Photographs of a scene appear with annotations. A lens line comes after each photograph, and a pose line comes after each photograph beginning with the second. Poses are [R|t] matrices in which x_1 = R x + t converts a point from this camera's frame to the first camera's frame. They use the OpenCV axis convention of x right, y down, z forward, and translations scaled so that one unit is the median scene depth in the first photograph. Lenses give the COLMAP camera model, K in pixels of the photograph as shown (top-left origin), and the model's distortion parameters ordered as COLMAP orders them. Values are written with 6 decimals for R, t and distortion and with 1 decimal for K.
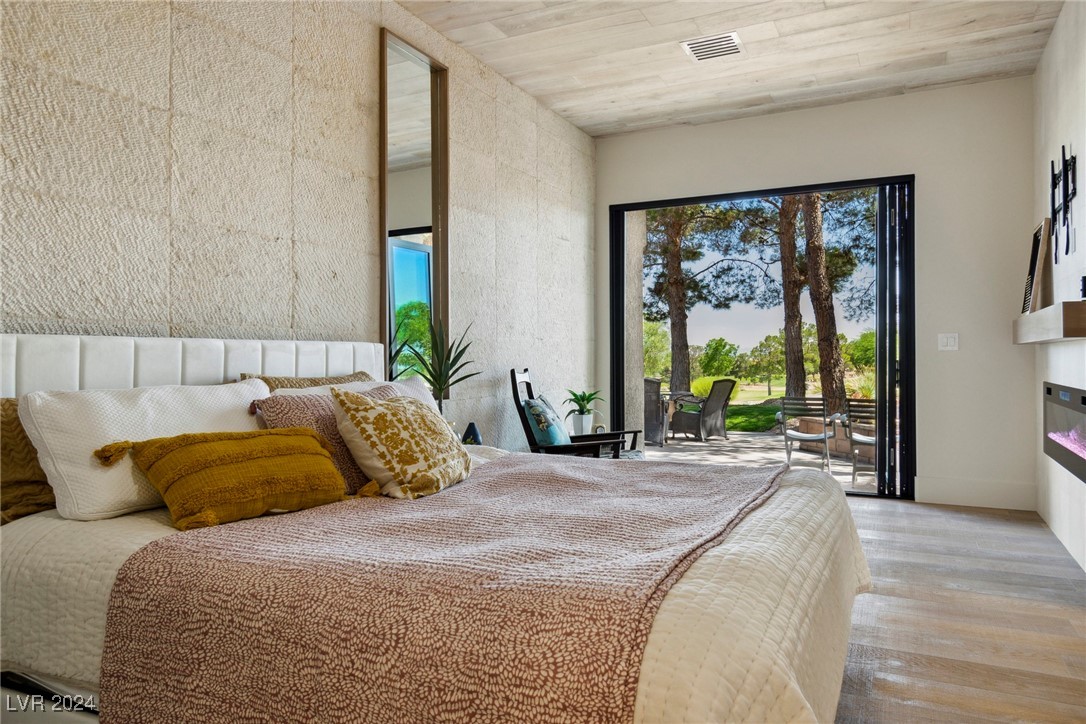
lens RADIAL K [[726.3, 0, 561.0], [0, 726.3, 348.1], [0, 0, 1]] dist [0.003349, -0.000525]
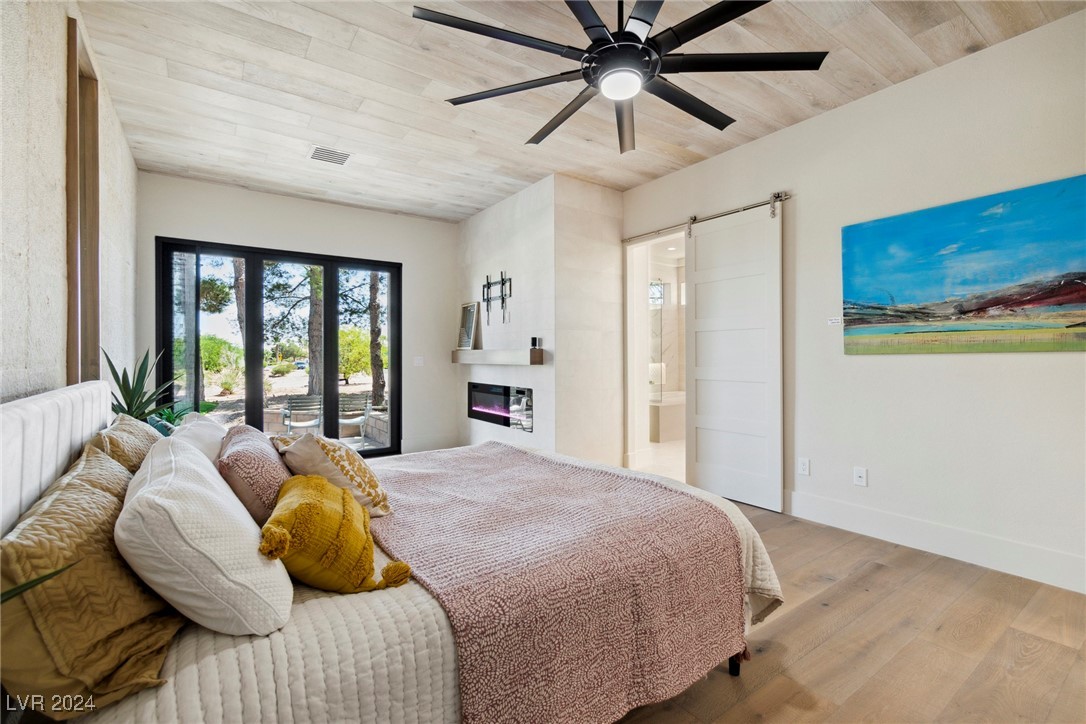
lens RADIAL K [[479.7, 0, 548.2], [0, 479.7, 355.5], [0, 0, 1]] dist [0.006514, -0.003189]
pose [[0.476802, 0.000742, 0.879011, -0.601568], [-0.009591, 0.999945, 0.004358, -0.053422], [-0.878959, -0.010508, 0.476782, 0.273958]]
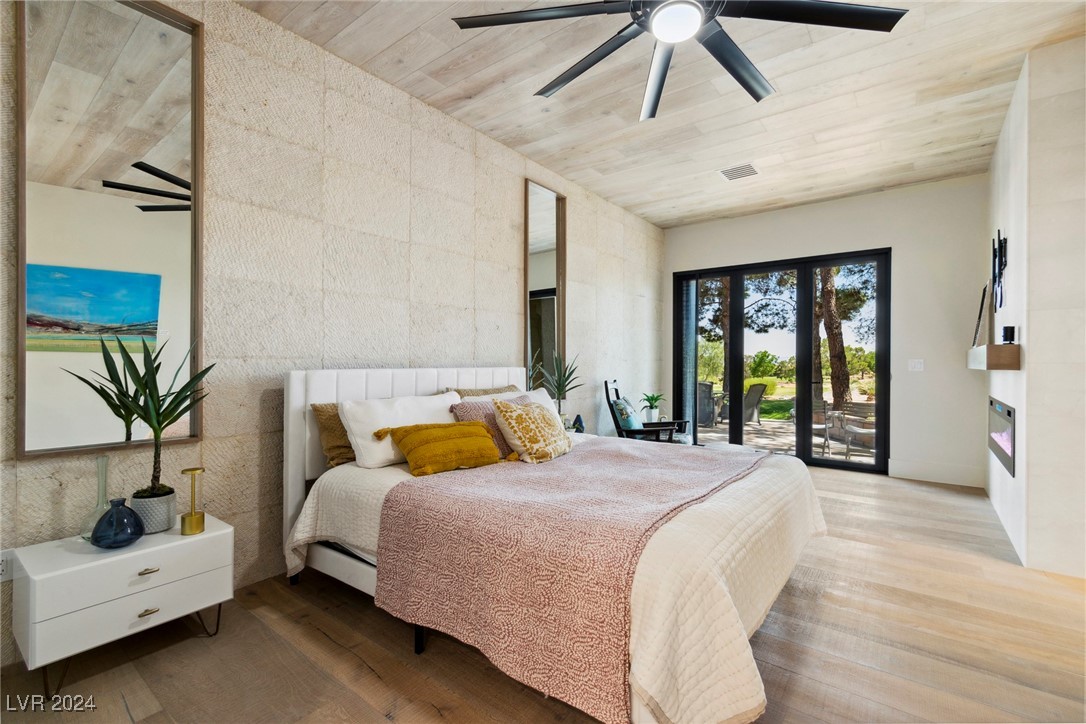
lens RADIAL K [[479.7, 0, 556.5], [0, 479.7, 364.5], [0, 0, 1]] dist [0.006514, -0.003189]
pose [[0.980904, 0.009028, -0.194282, 0.050746], [-0.005747, 0.999831, 0.017446, -0.039659], [0.194406, -0.015996, 0.980791, -0.095818]]
